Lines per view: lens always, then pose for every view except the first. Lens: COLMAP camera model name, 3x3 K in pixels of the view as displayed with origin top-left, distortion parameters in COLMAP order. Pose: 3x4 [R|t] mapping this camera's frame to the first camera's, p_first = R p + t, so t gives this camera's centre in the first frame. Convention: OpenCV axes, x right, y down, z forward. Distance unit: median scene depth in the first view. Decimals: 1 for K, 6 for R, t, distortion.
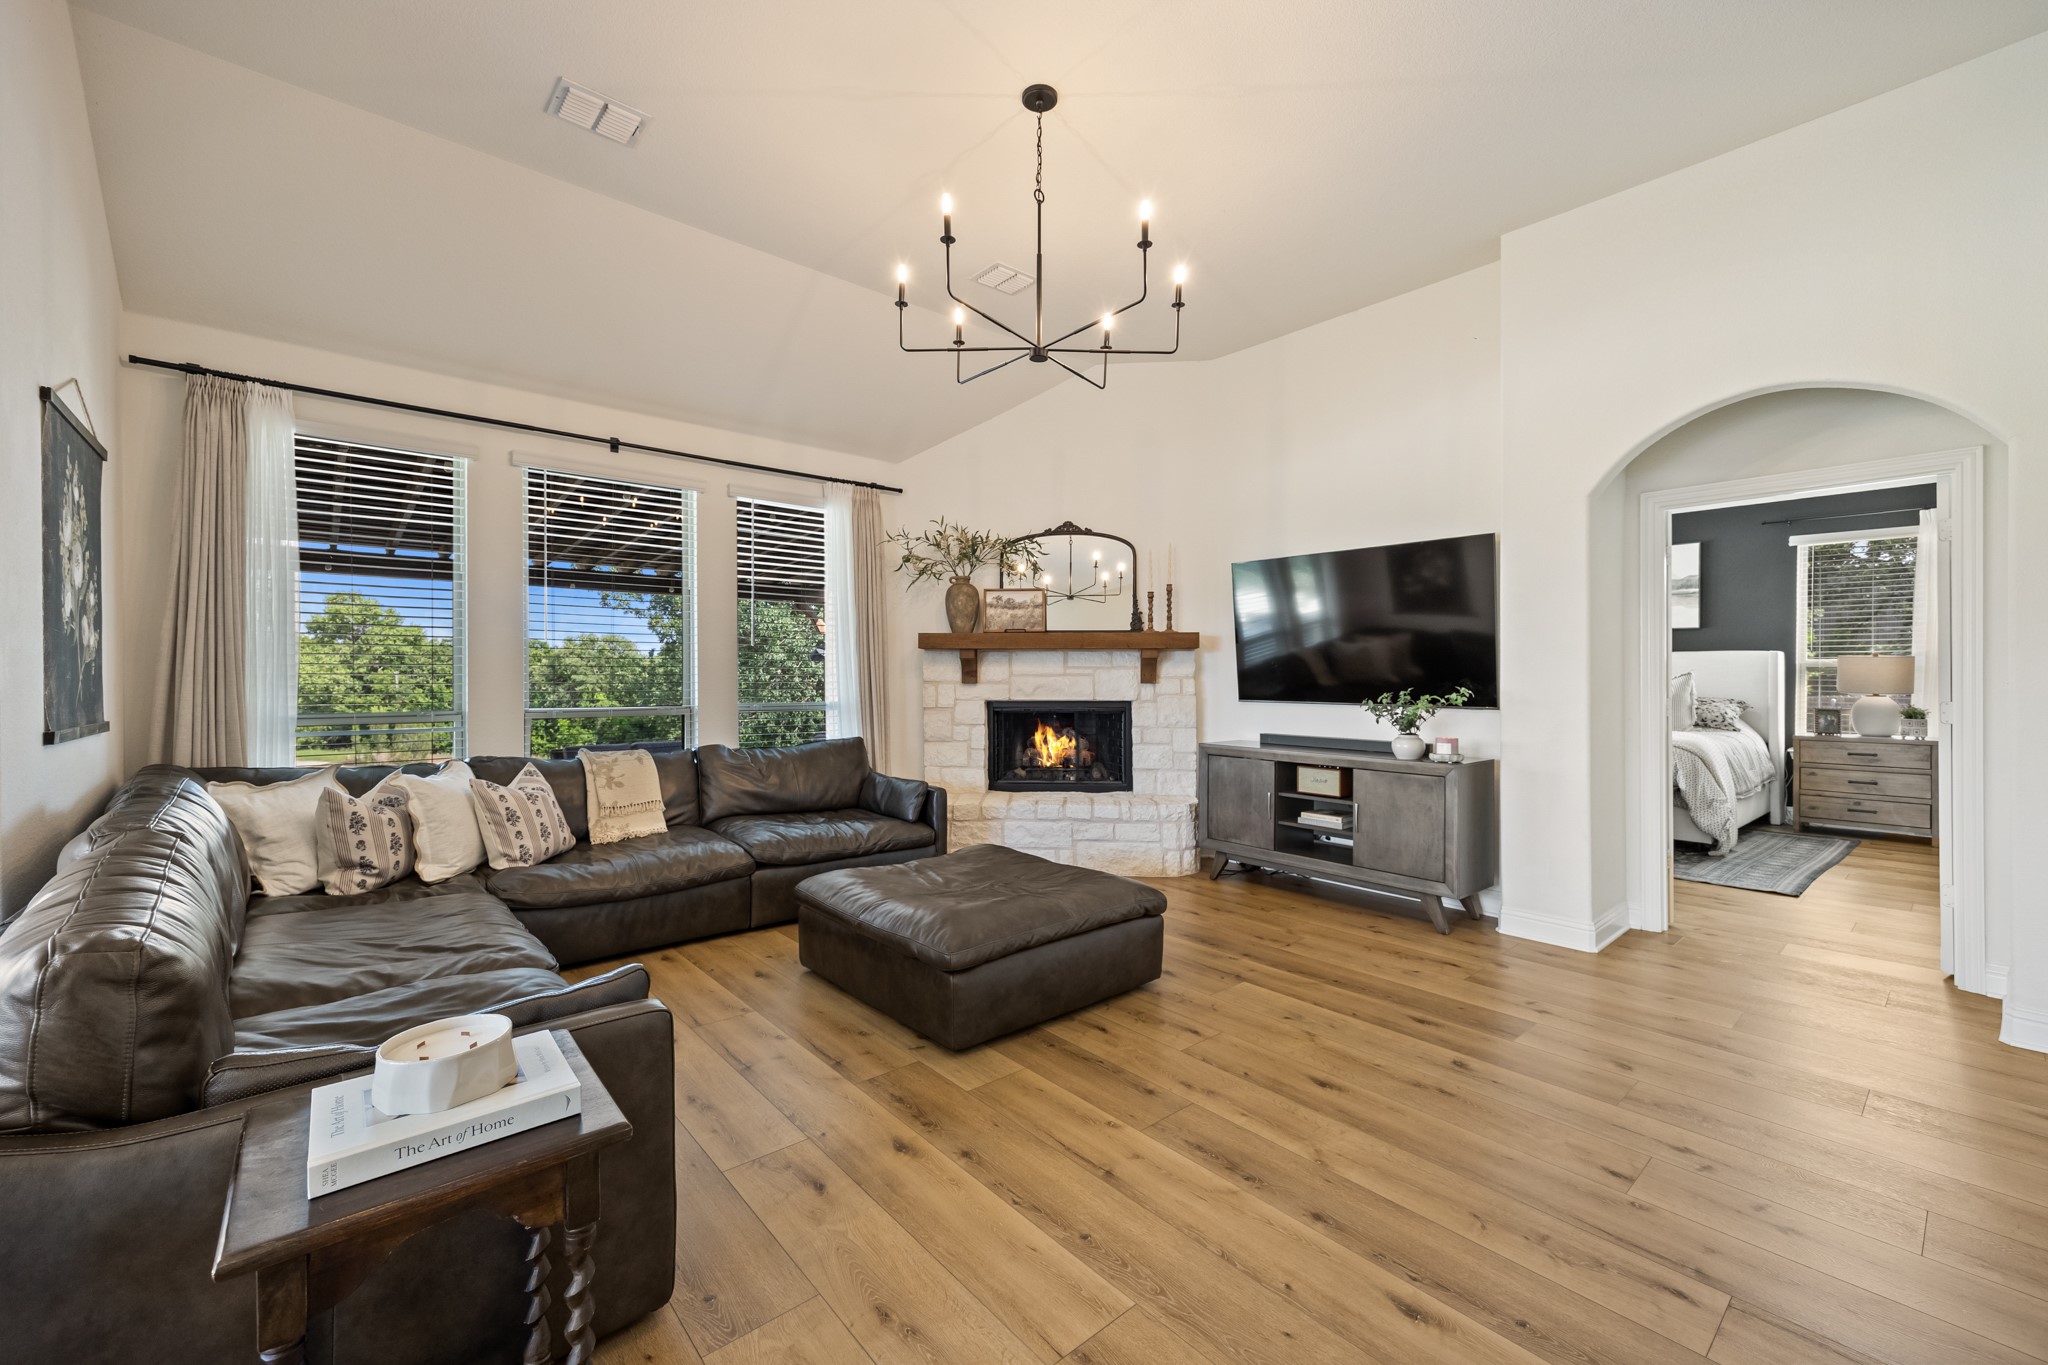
lens RADIAL K [[797.1, 0, 1040.5], [0, 797.1, 682.2], [0, 0, 1]] dist [0.008573, -0.001162]
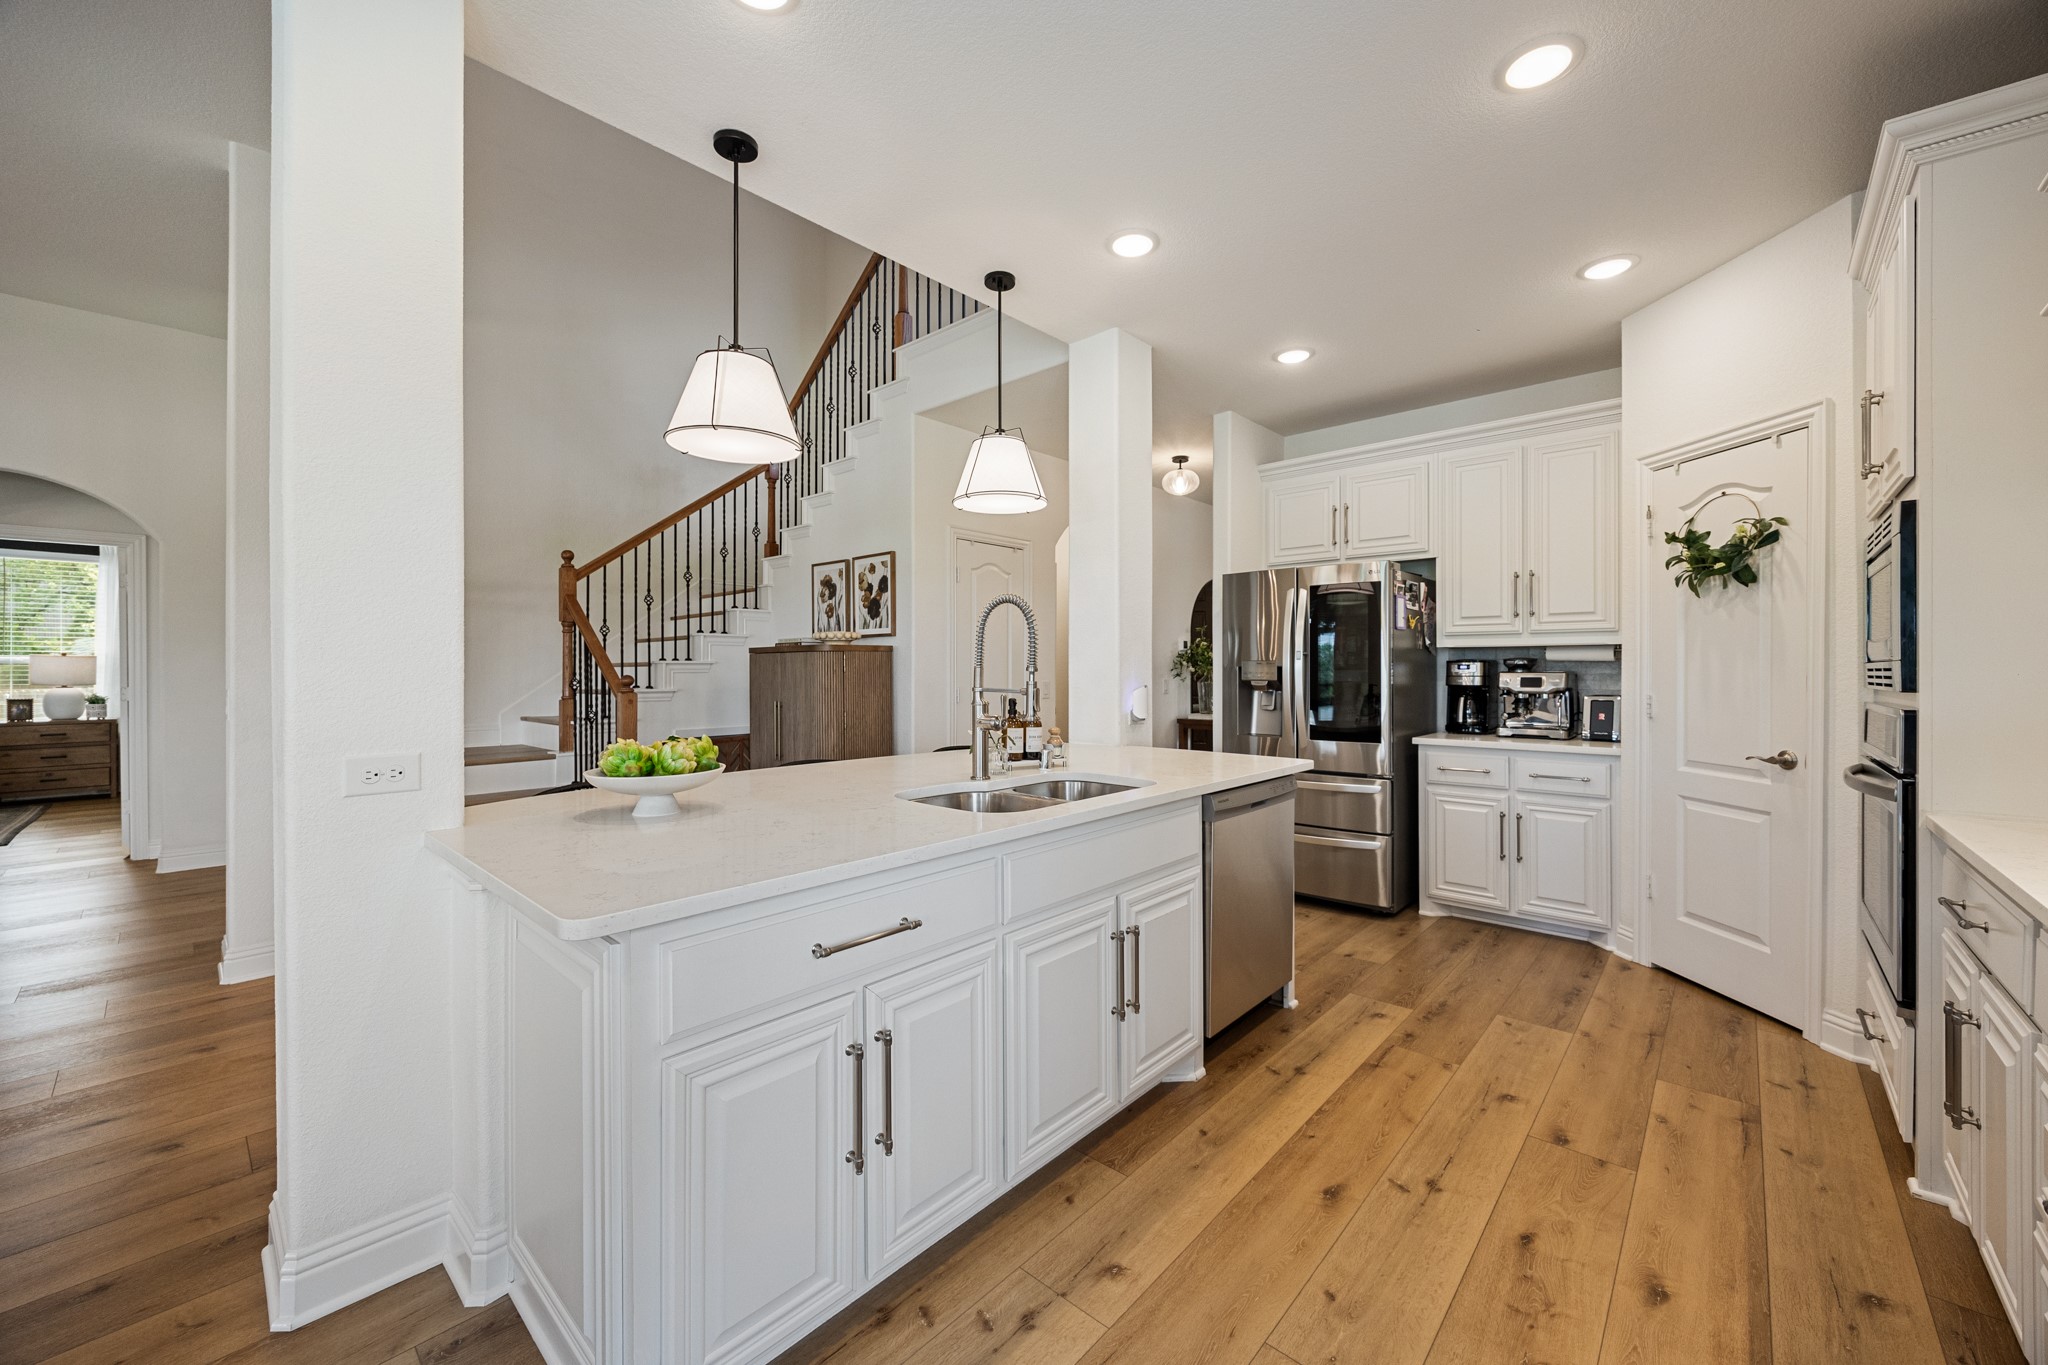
lens RADIAL K [[797.1, 0, 1031.4], [0, 797.1, 664.6], [0, 0, 1]] dist [0.008573, -0.001162]
pose [[-0.122124, 0.004246, 0.992506, -0.475684], [0.009045, 0.999954, -0.003165, 0.000513], [-0.992474, 0.008590, -0.122157, -0.415029]]
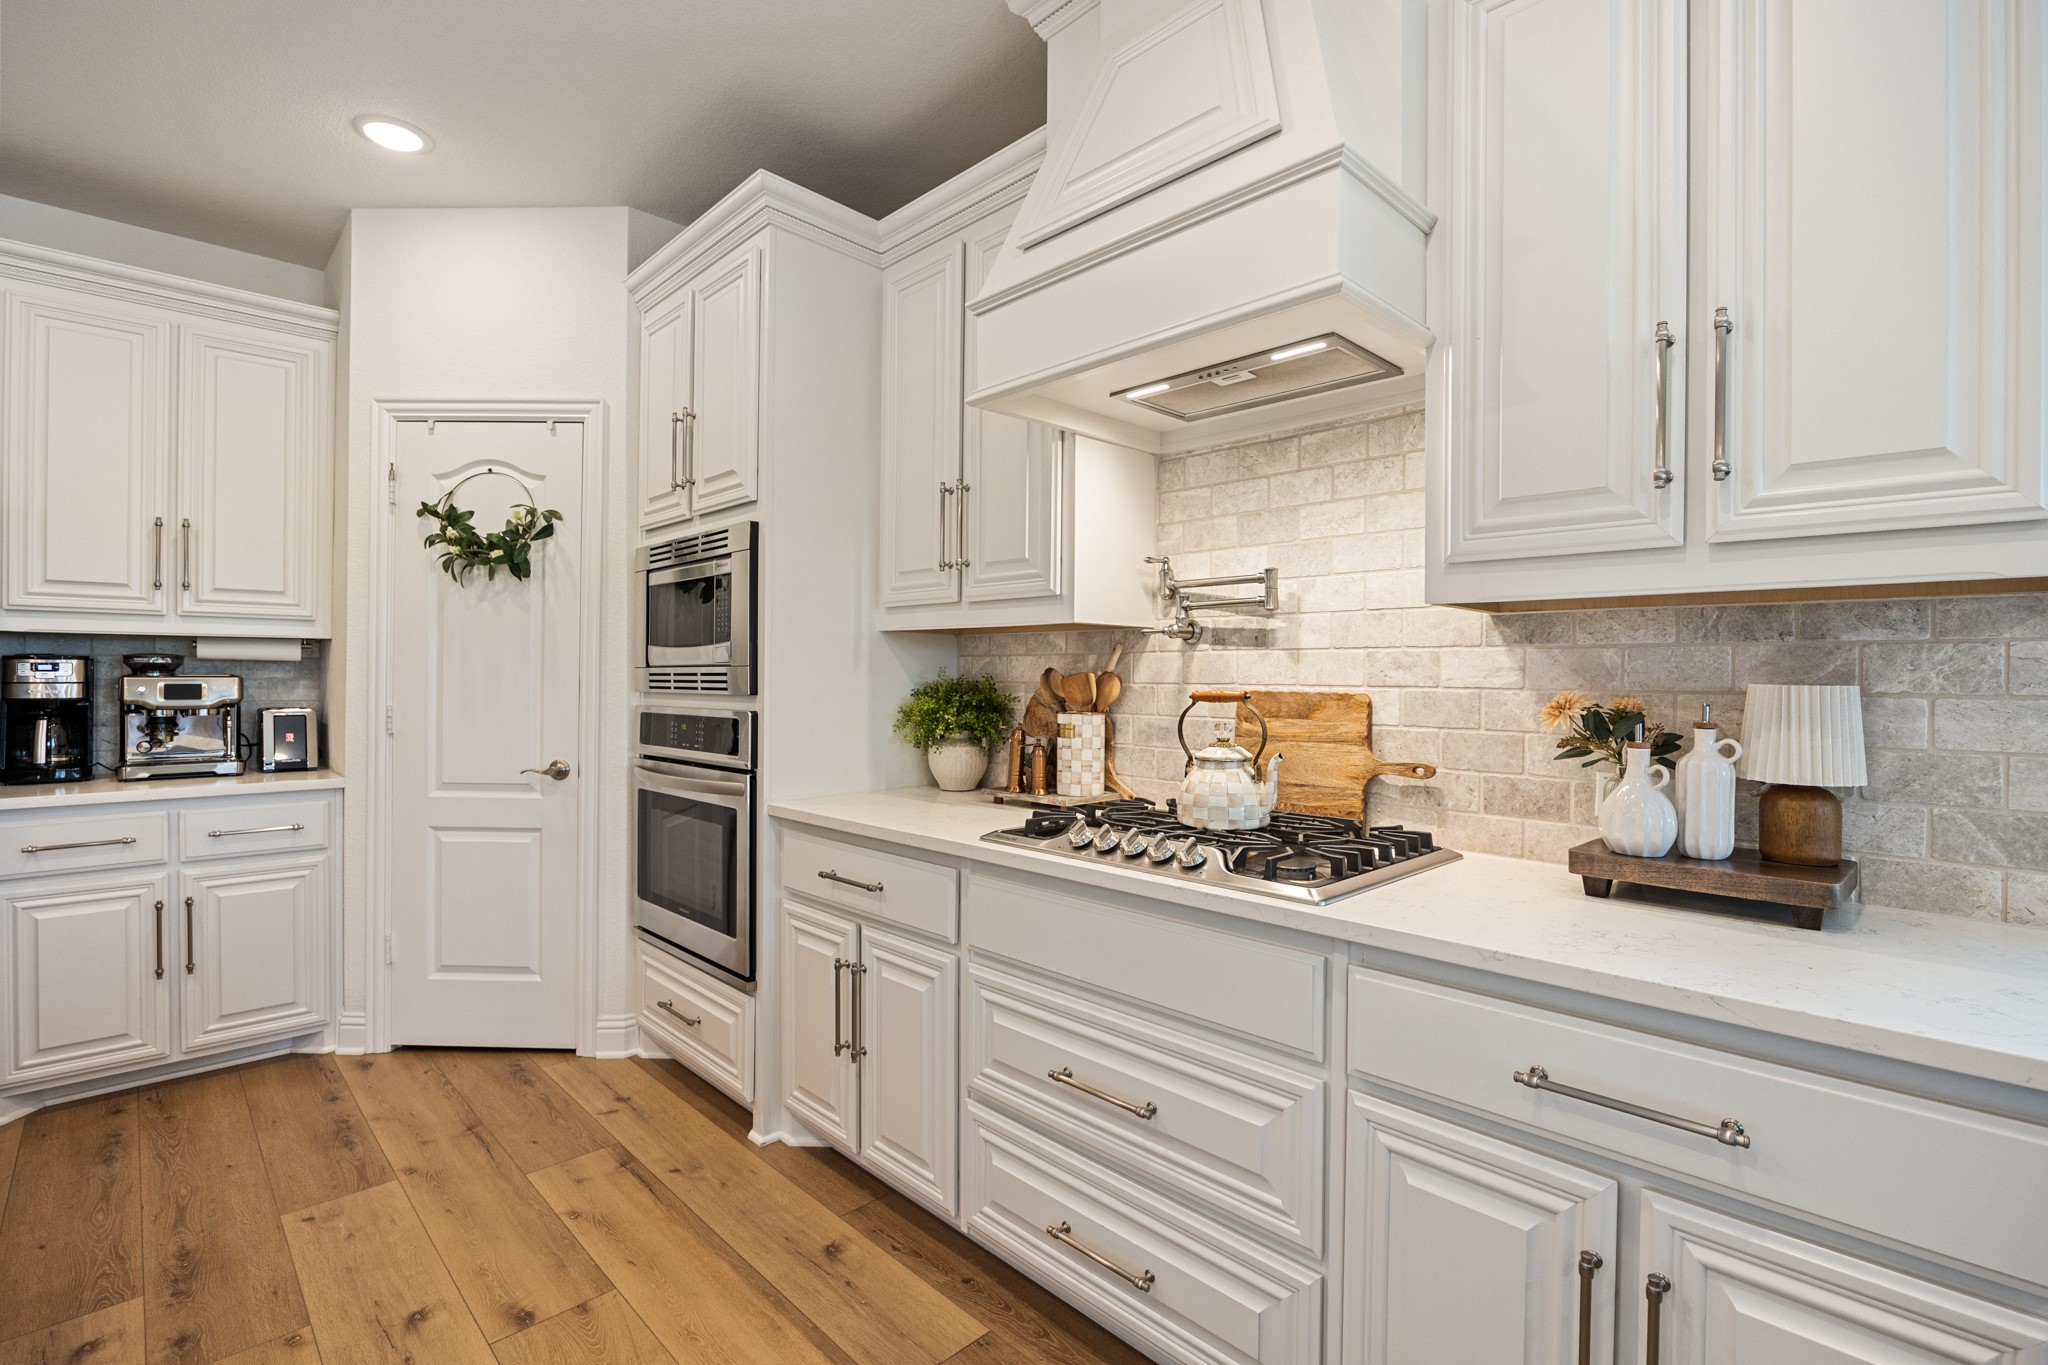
lens RADIAL K [[940.4, 0, 1039.9], [0, 940.4, 676.5], [0, 0, 1]] dist [-0.015484, 0.001804]
pose [[-0.998449, -0.004712, -0.055479, -0.247349], [-0.005331, 0.999925, 0.011012, 0.000288], [0.055423, 0.011291, -0.998399, -0.372386]]
